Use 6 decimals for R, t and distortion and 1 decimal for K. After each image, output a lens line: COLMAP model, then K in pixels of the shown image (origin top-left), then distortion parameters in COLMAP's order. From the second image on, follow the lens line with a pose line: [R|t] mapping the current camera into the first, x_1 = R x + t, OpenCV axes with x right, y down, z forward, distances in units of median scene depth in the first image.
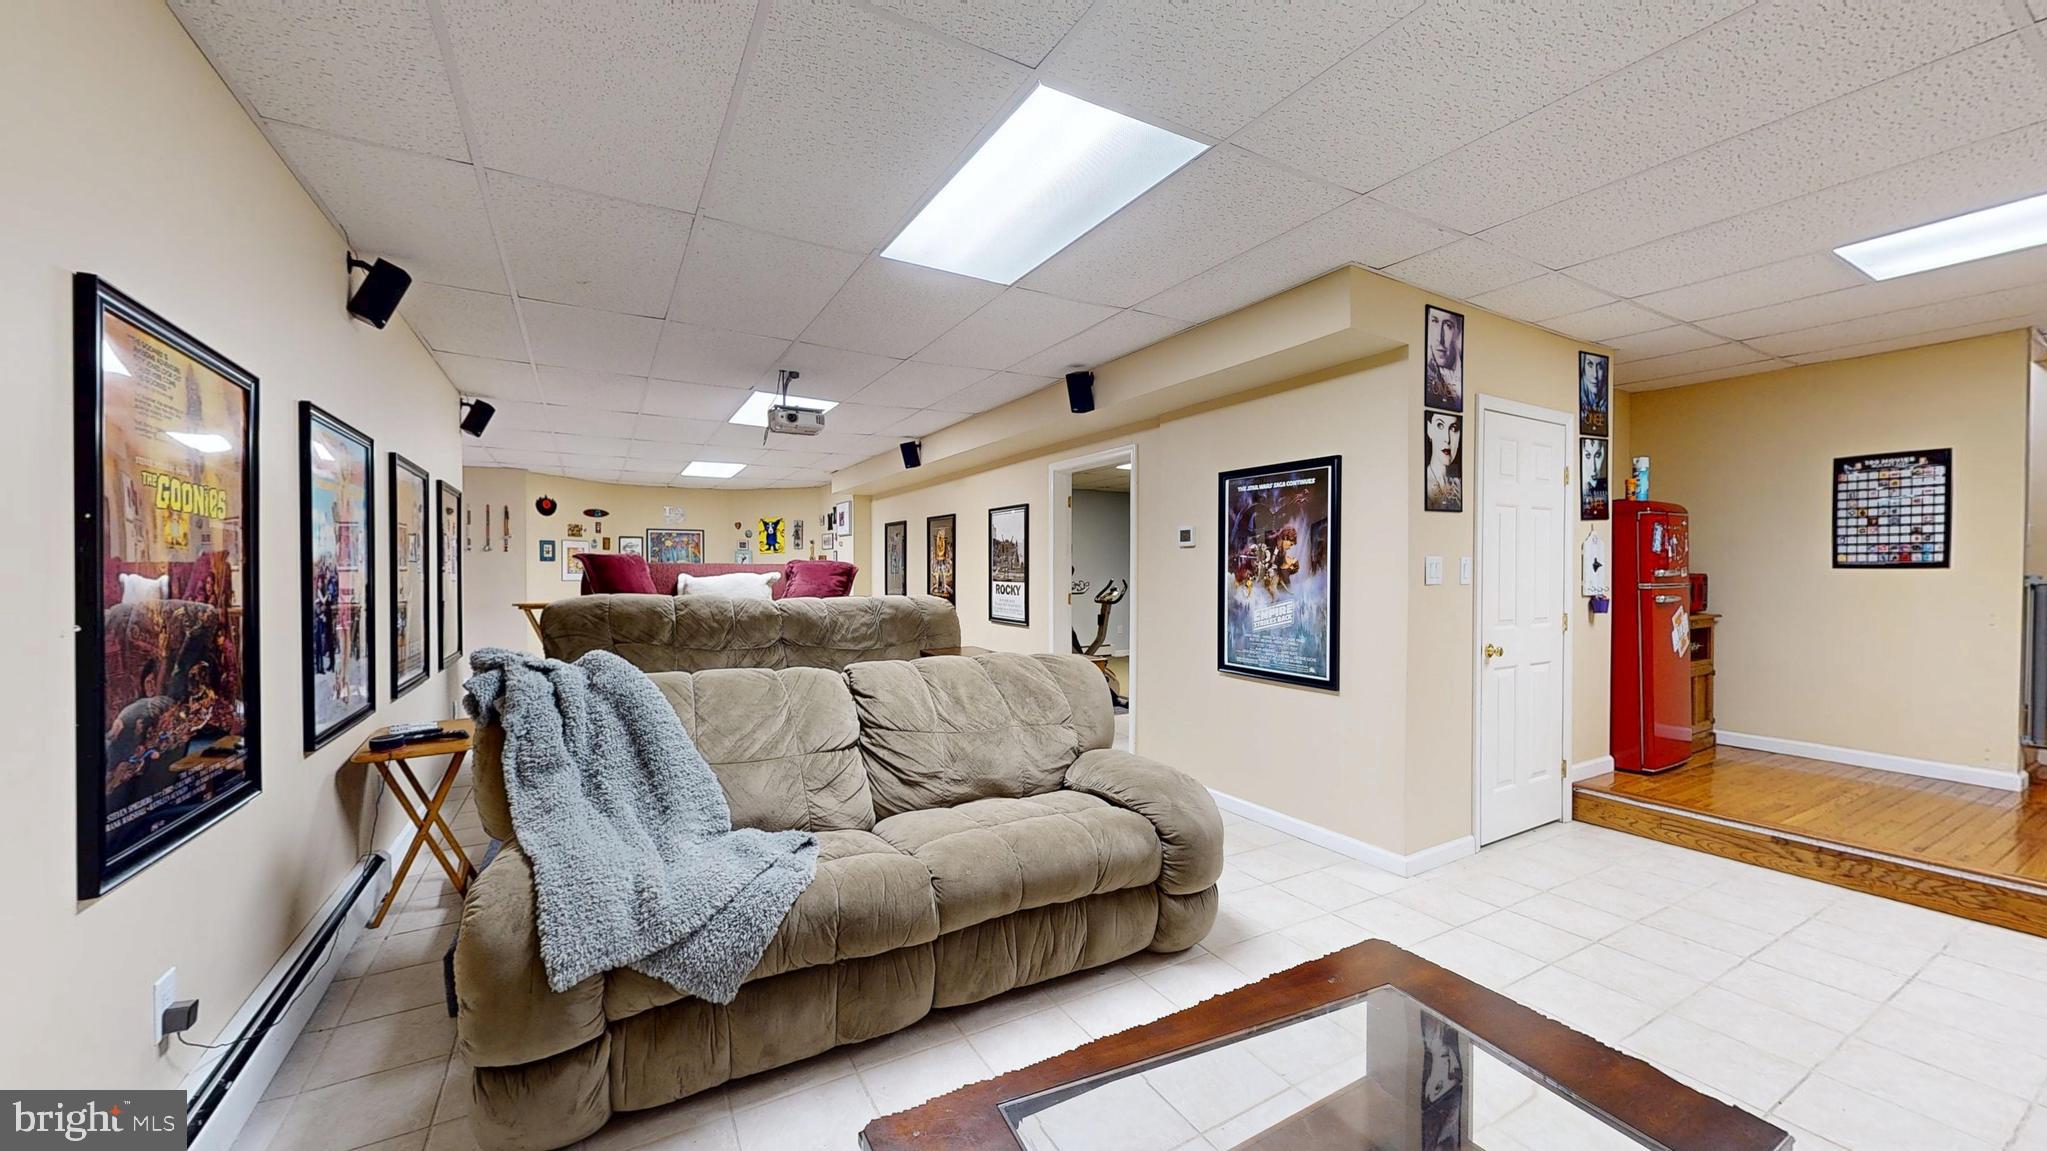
lens RADIAL K [[751.2, 0, 1013.7], [0, 751.2, 574.3], [0, 0, 1]] dist [0.000501, 0.000138]
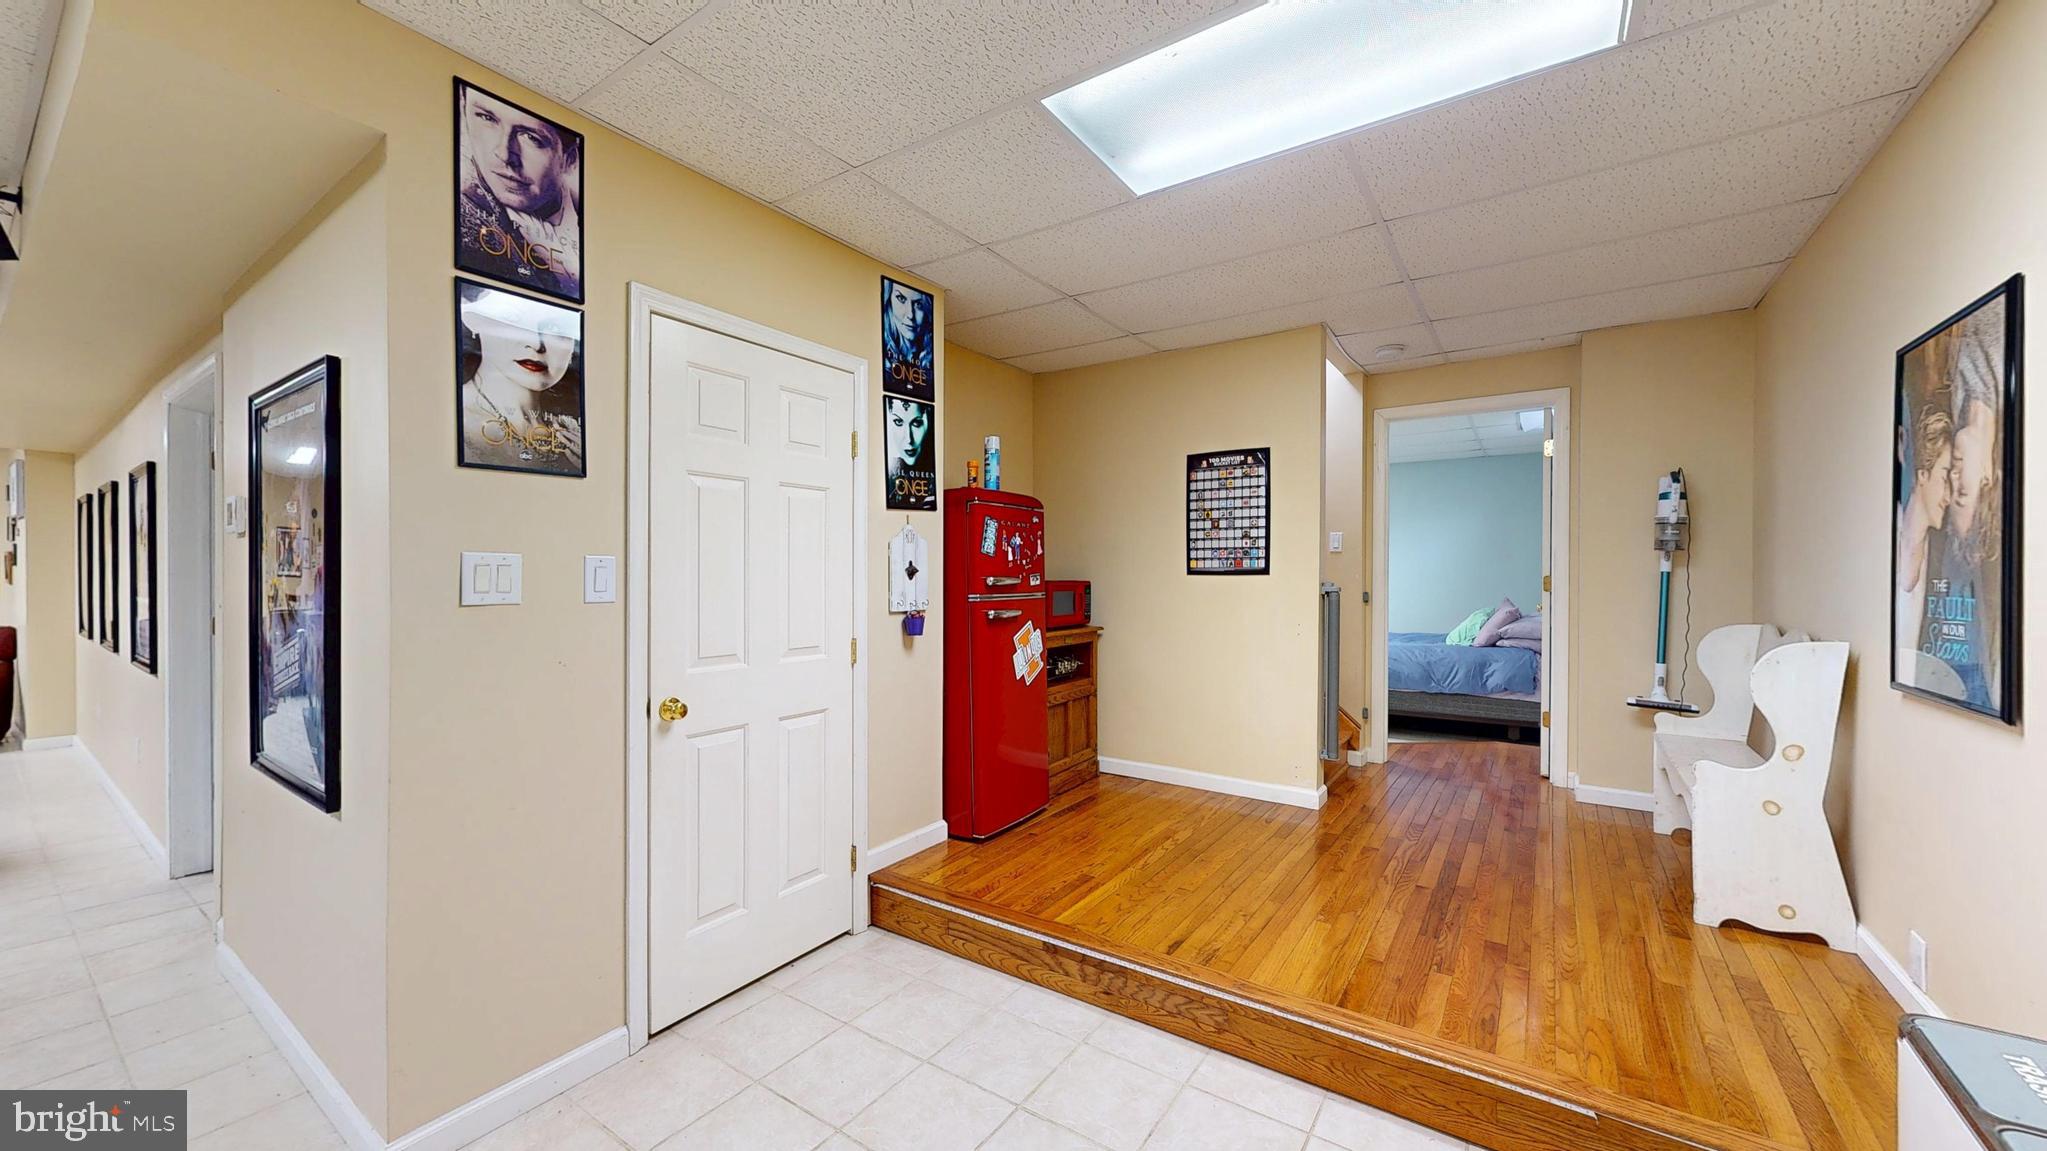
lens RADIAL K [[751.2, 0, 1013.7], [0, 751.2, 574.3], [0, 0, 1]] dist [0.000501, 0.000138]
pose [[0.902979, 0.000928, 0.429684, 0.544523], [0.001960, 0.999978, -0.006278, -0.003739], [-0.429681, 0.006511, 0.902957, 0.285274]]
